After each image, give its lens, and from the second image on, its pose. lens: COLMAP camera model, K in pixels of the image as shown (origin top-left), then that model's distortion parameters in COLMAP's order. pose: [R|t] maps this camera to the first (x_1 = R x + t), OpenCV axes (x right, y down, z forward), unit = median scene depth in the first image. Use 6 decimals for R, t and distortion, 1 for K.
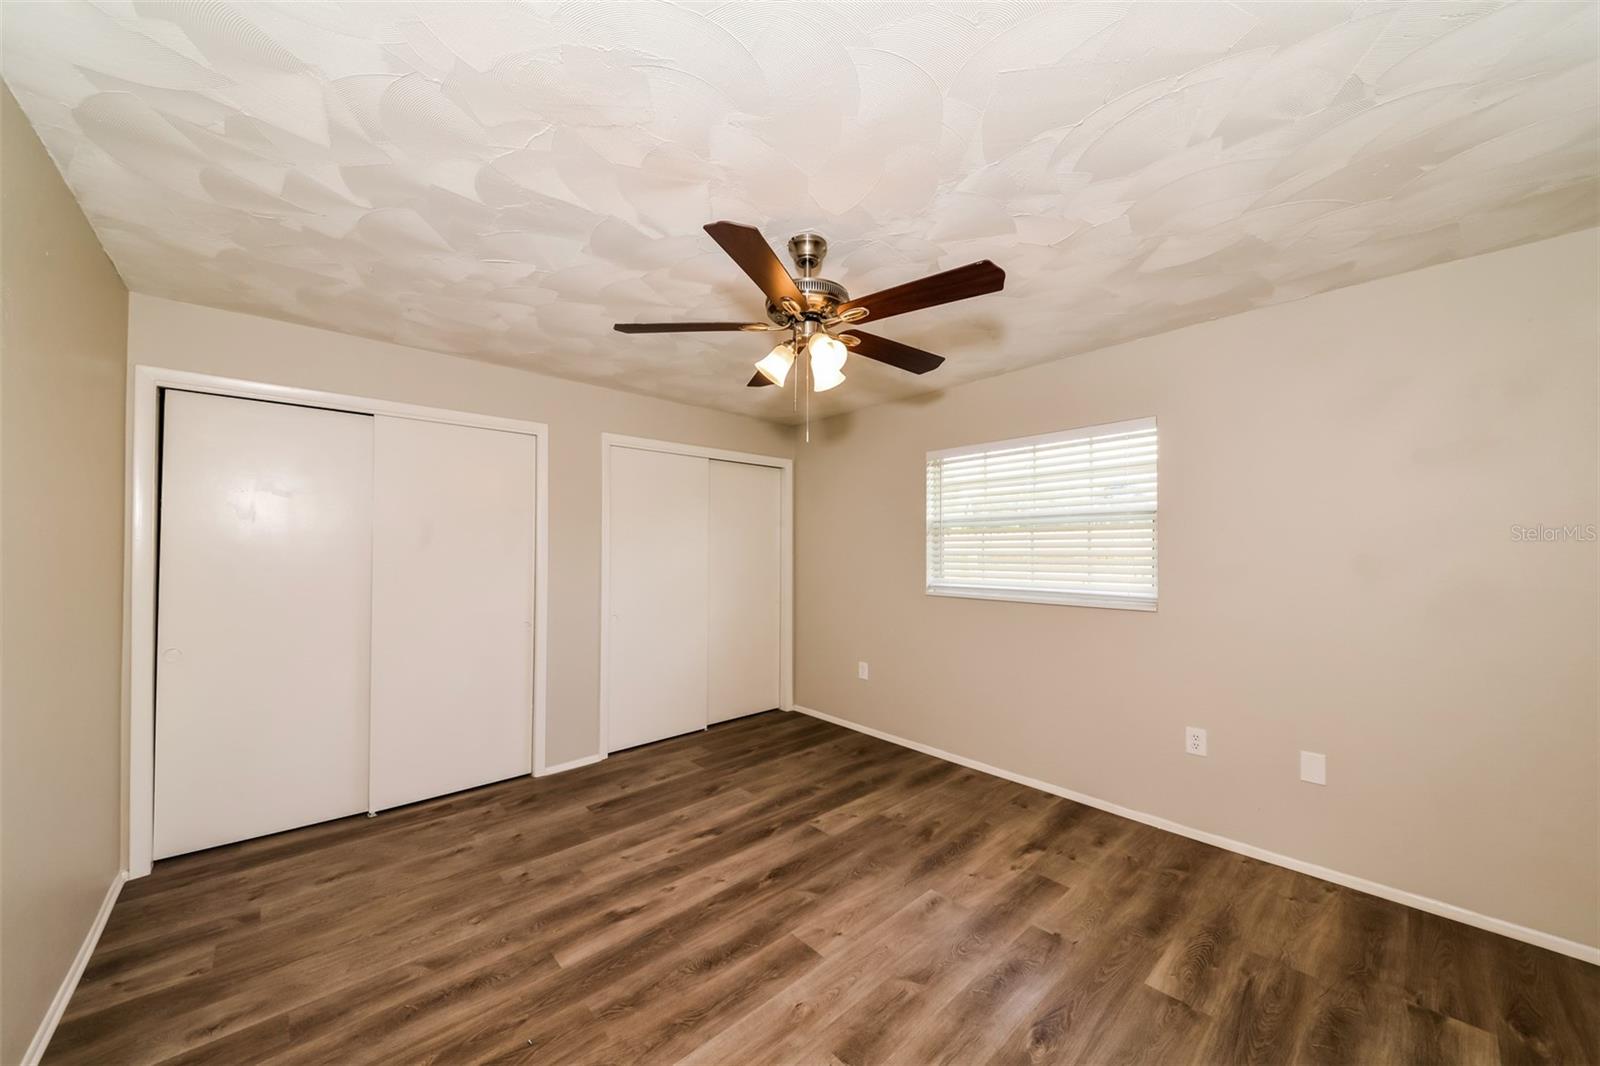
lens RADIAL K [[568.2, 0, 792.6], [0, 568.2, 528.4], [0, 0, 1]] dist [-0.003783, -0.000837]
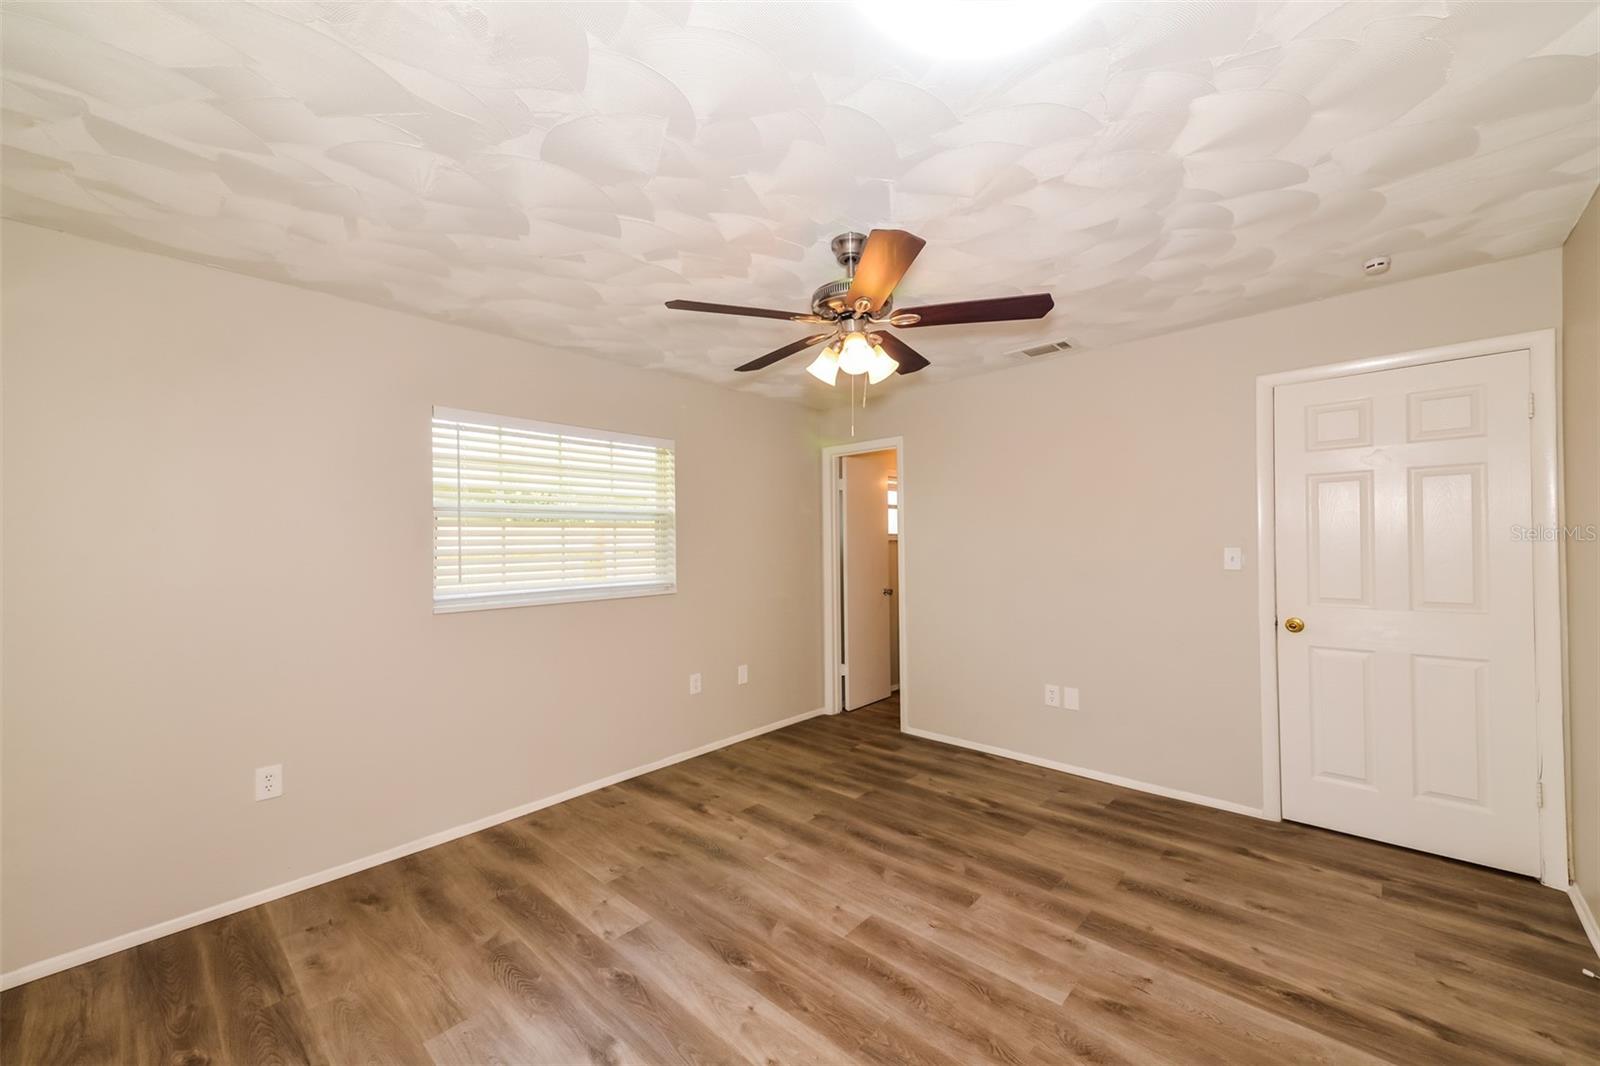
lens RADIAL K [[635.3, 0, 791.1], [0, 635.3, 539.7], [0, 0, 1]] dist [0.027018, -0.005100]
pose [[-0.092409, -0.001180, 0.995720, -0.813615], [-0.014686, 0.999892, -0.000178, 0.025363], [-0.995613, -0.014640, -0.092417, 0.898178]]
